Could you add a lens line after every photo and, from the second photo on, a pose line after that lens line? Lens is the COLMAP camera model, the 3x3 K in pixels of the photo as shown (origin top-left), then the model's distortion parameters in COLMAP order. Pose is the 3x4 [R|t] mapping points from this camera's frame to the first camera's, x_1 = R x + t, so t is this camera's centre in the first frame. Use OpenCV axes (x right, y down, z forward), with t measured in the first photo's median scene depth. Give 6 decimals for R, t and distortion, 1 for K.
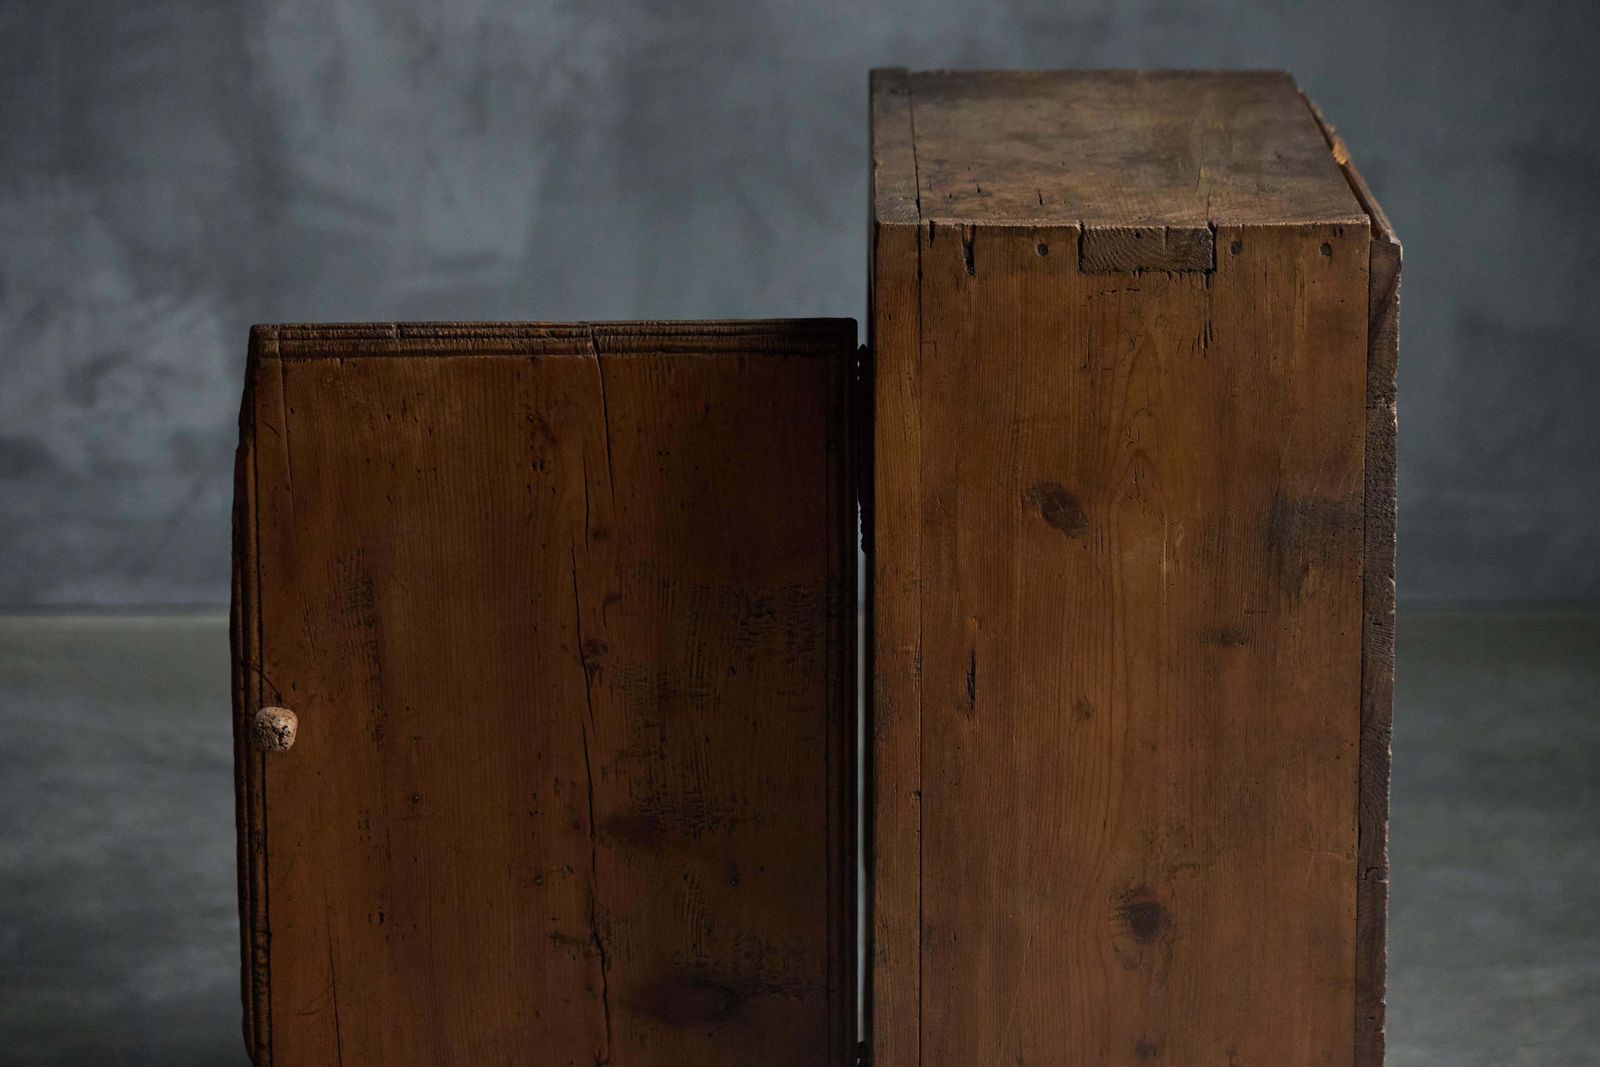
lens RADIAL K [[5100.5, 0, 802.4], [0, 5100.5, 616.0], [0, 0, 1]] dist [-0.019720, 0.169882]
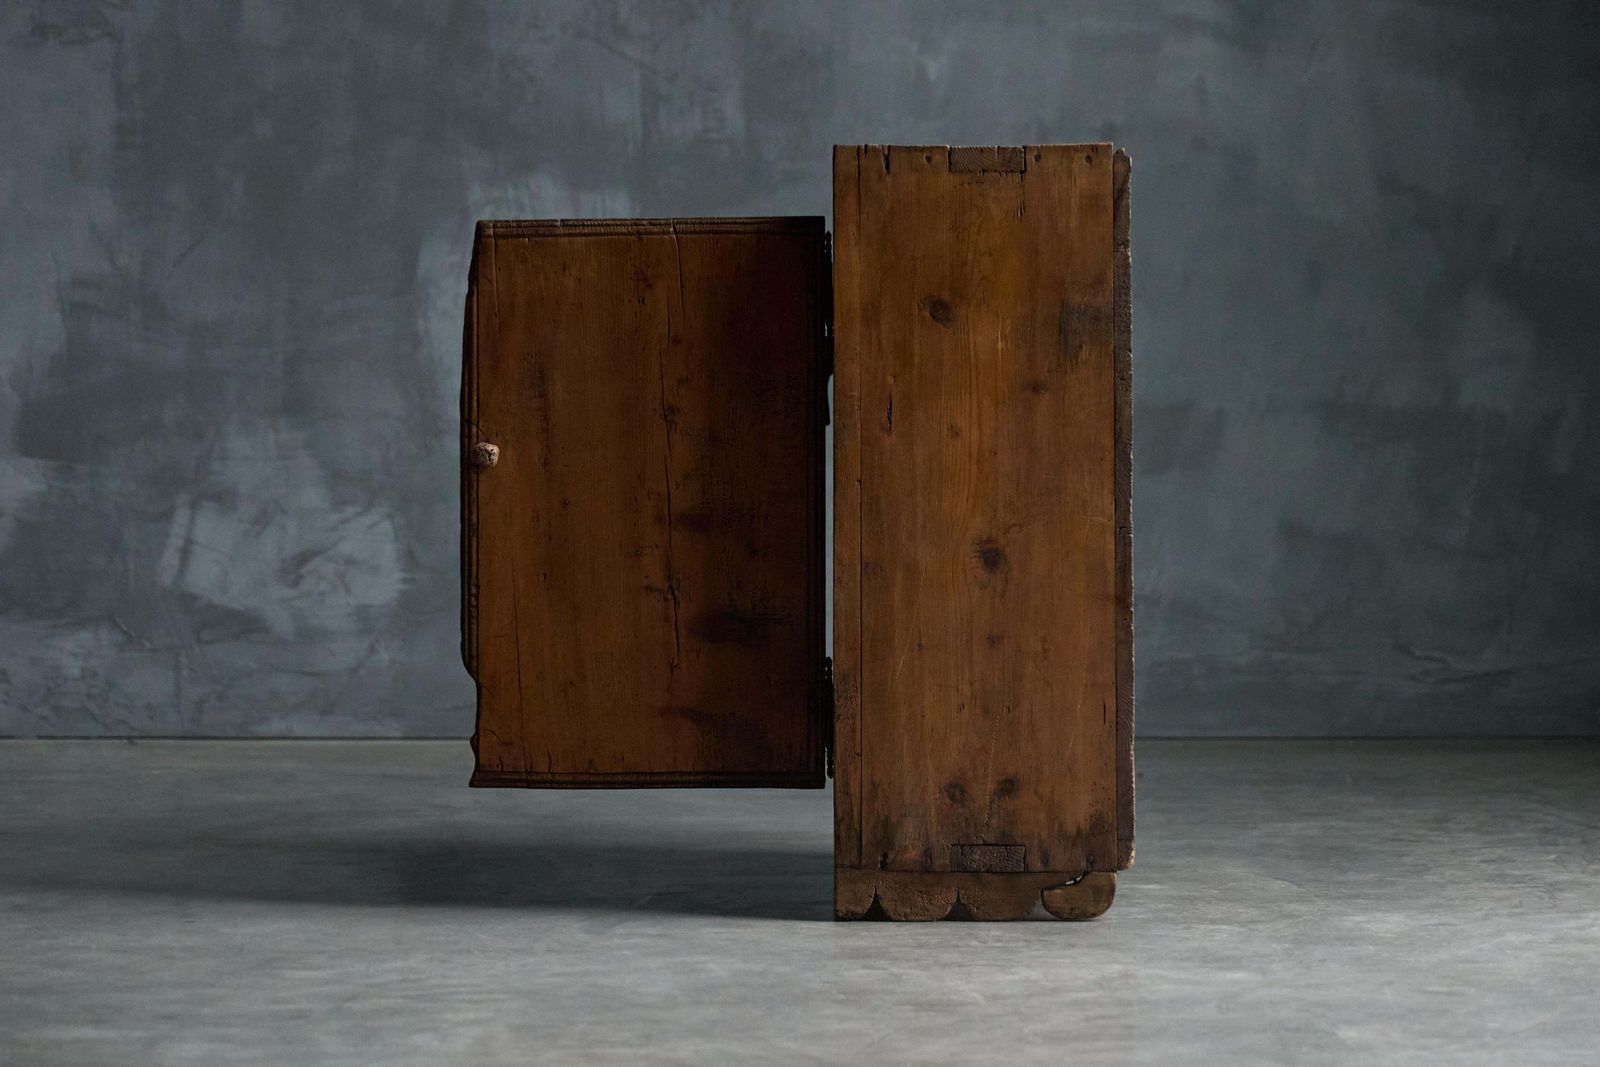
lens RADIAL K [[5290.1, 0, 822.6], [0, 5290.1, 534.6], [0, 0, 1]] dist [-0.027910, 0.626042]
pose [[0.999986, 0.002356, -0.004835, 0.018882], [-0.003215, 0.982512, -0.186173, 0.384371], [0.004312, 0.186186, 0.982505, -0.753937]]
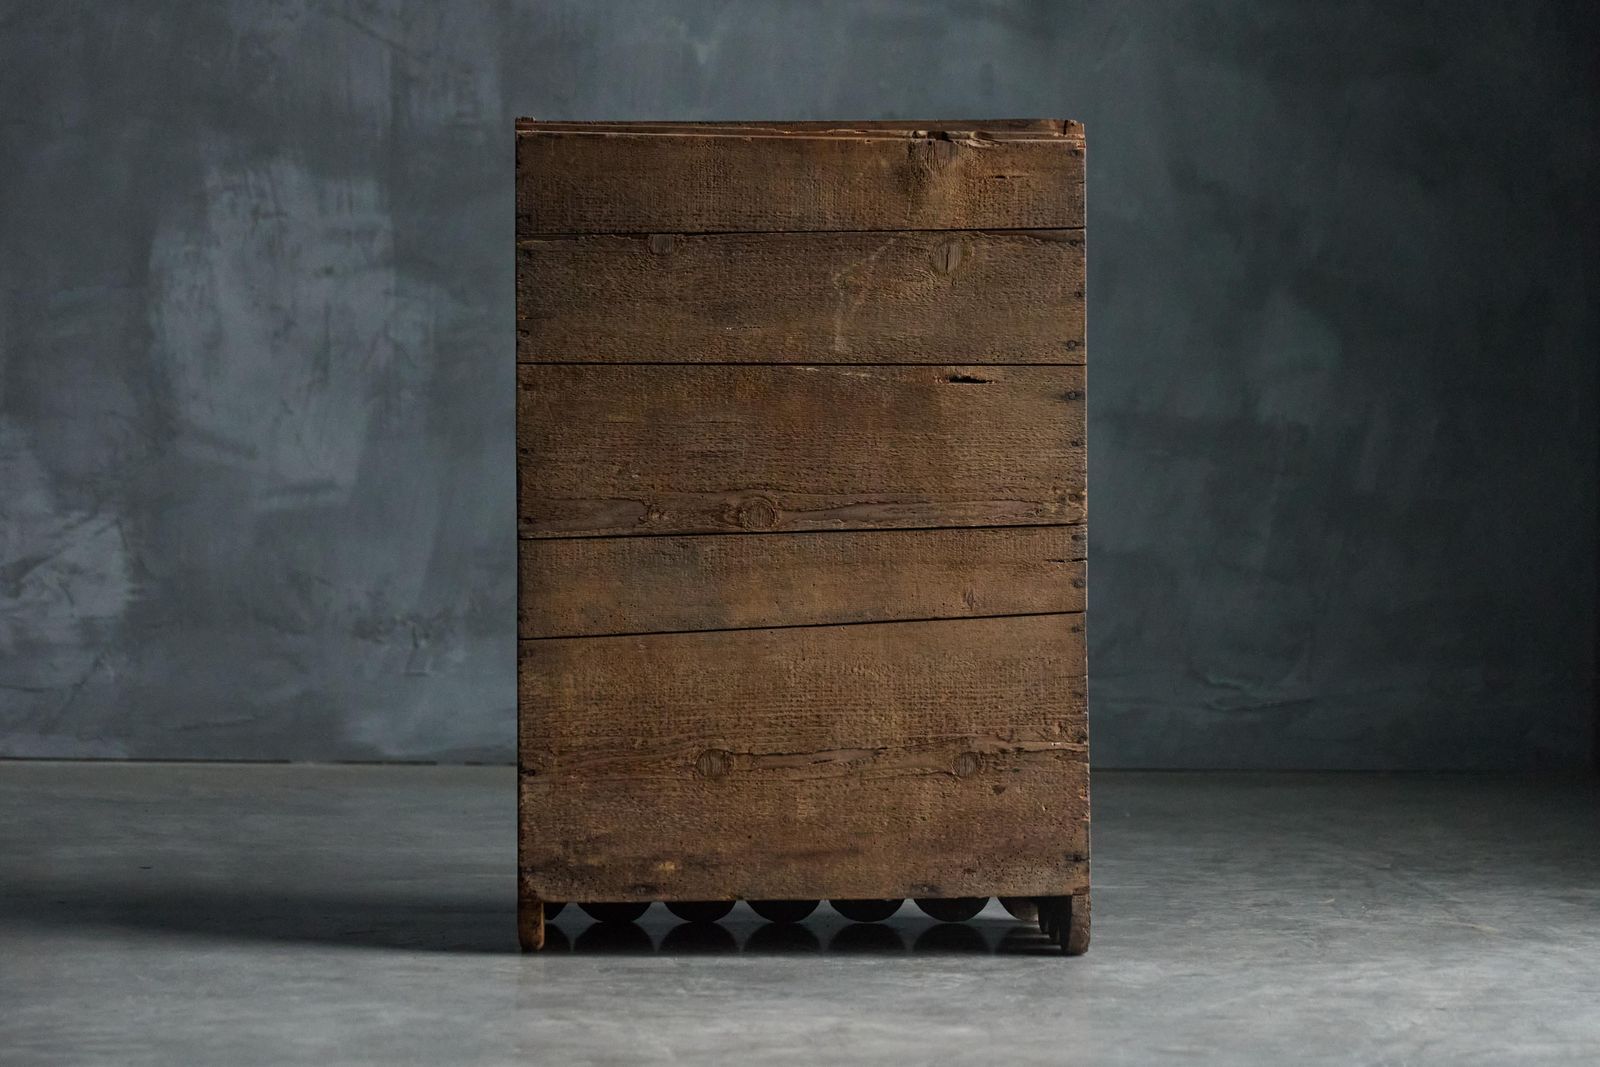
lens RADIAL K [[5290.1, 0, 822.6], [0, 5290.1, 534.6], [0, 0, 1]] dist [-0.027910, 0.626042]
pose [[0.999775, 0.013601, 0.016267, 0.078305], [-0.010241, 0.981490, -0.191239, 0.359746], [-0.018567, 0.191030, 0.981409, -0.595392]]
